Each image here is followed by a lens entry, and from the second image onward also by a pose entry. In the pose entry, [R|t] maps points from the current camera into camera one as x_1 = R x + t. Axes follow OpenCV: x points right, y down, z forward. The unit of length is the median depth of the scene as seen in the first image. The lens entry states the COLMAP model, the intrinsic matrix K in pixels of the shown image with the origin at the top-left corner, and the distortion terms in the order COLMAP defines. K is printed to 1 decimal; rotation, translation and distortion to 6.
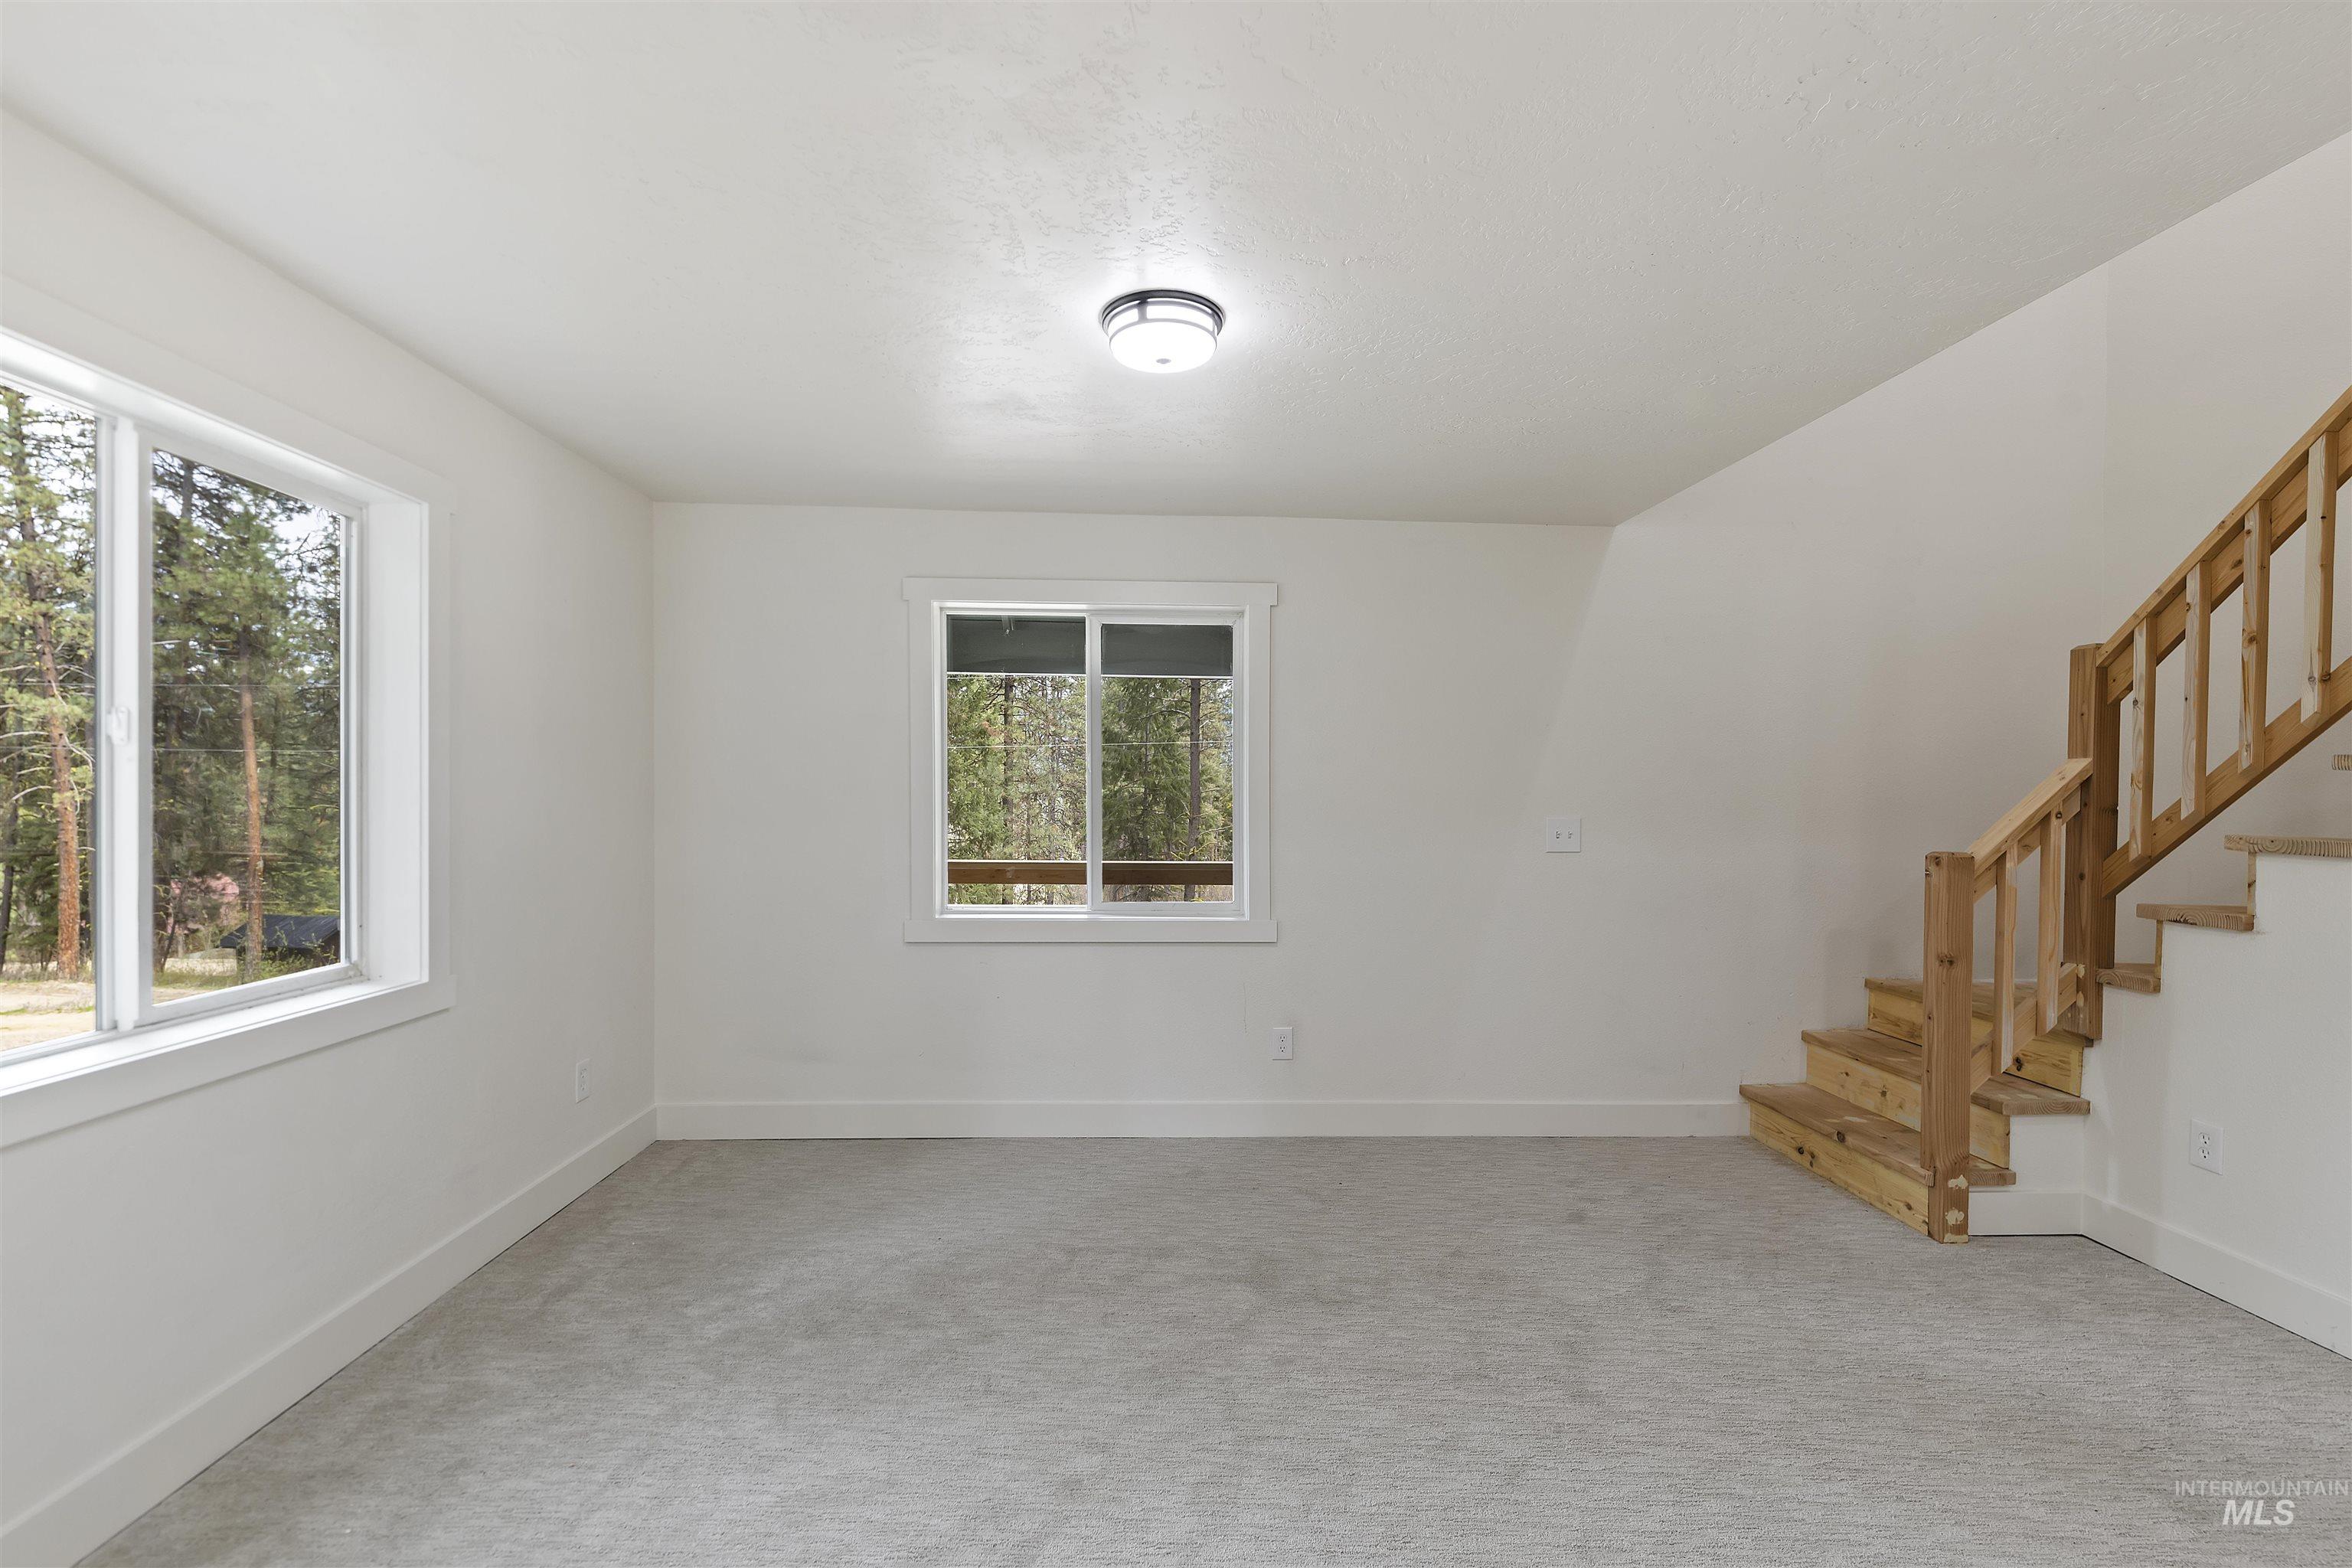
lens RADIAL K [[1027.0, 0, 1176.0], [0, 1027.0, 784.0], [0, 0, 1]] dist [-0.001004, 0.000076]
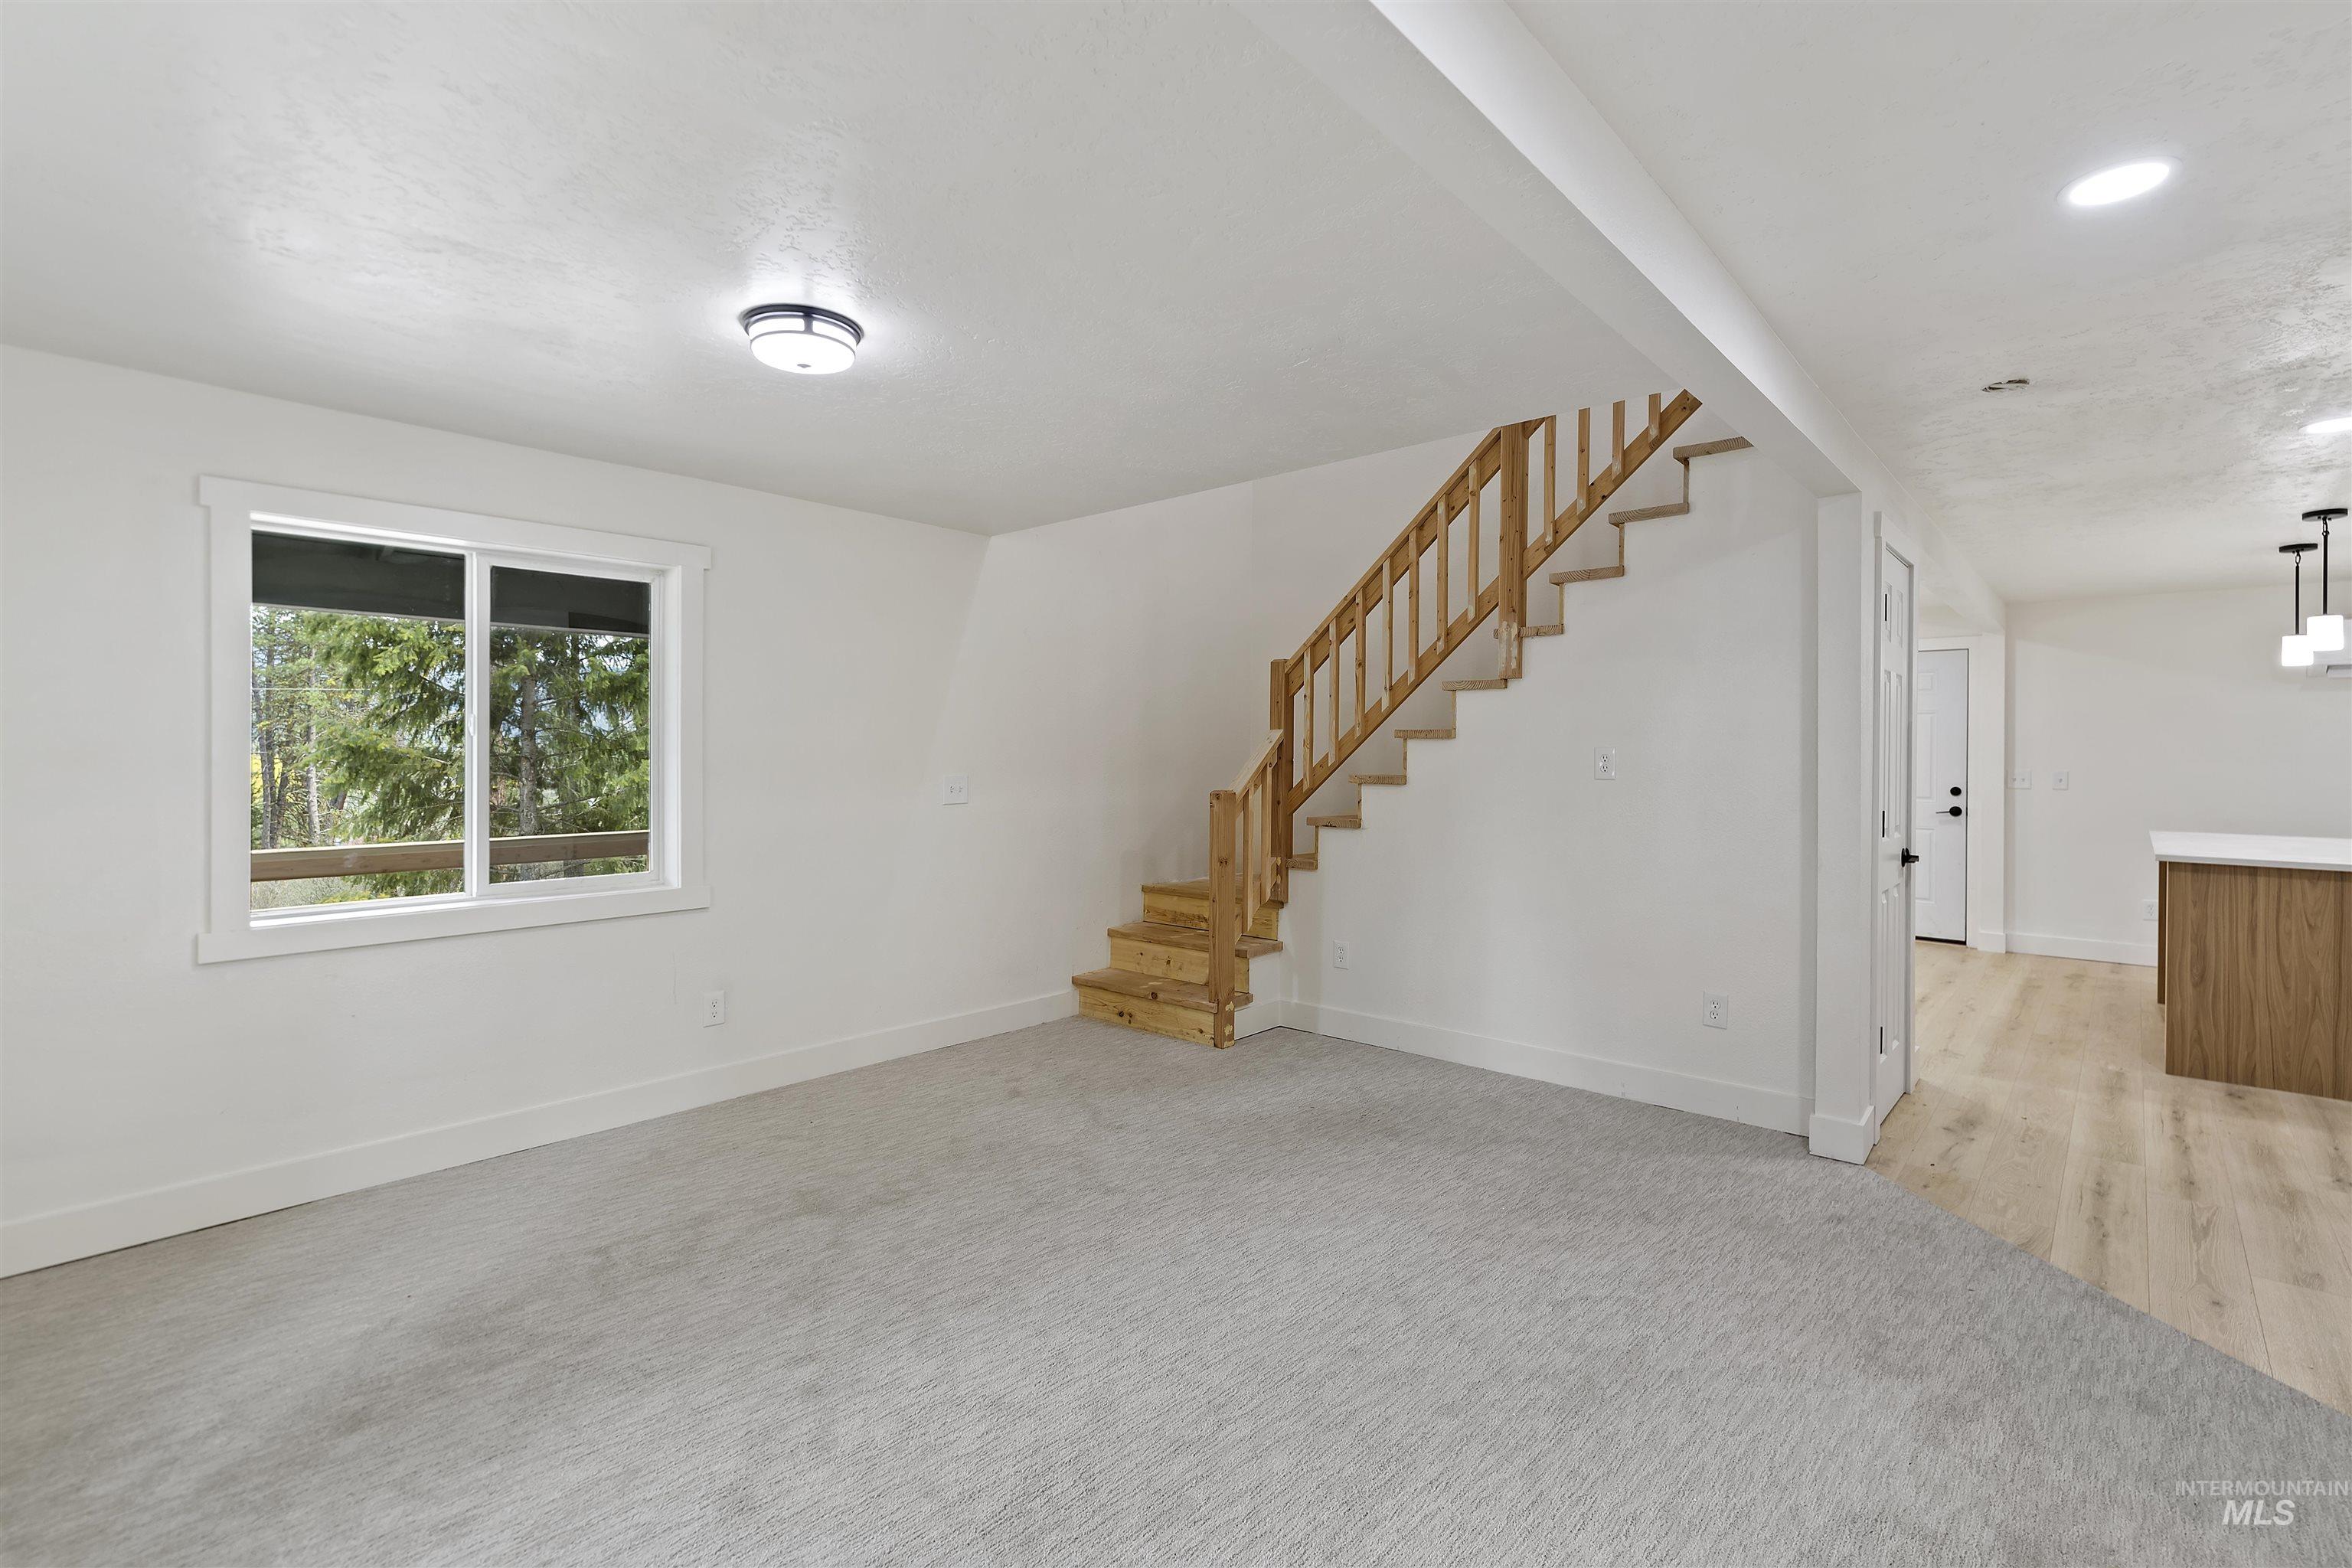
lens RADIAL K [[1039.2, 0, 1182.8], [0, 1039.2, 734.9], [0, 0, 1]] dist [-0.001750, -0.000159]
pose [[0.706996, 0.001758, 0.707215, -0.375836], [0.004245, 0.999968, -0.006730, -0.005603], [-0.707205, 0.007760, 0.706966, -0.044780]]
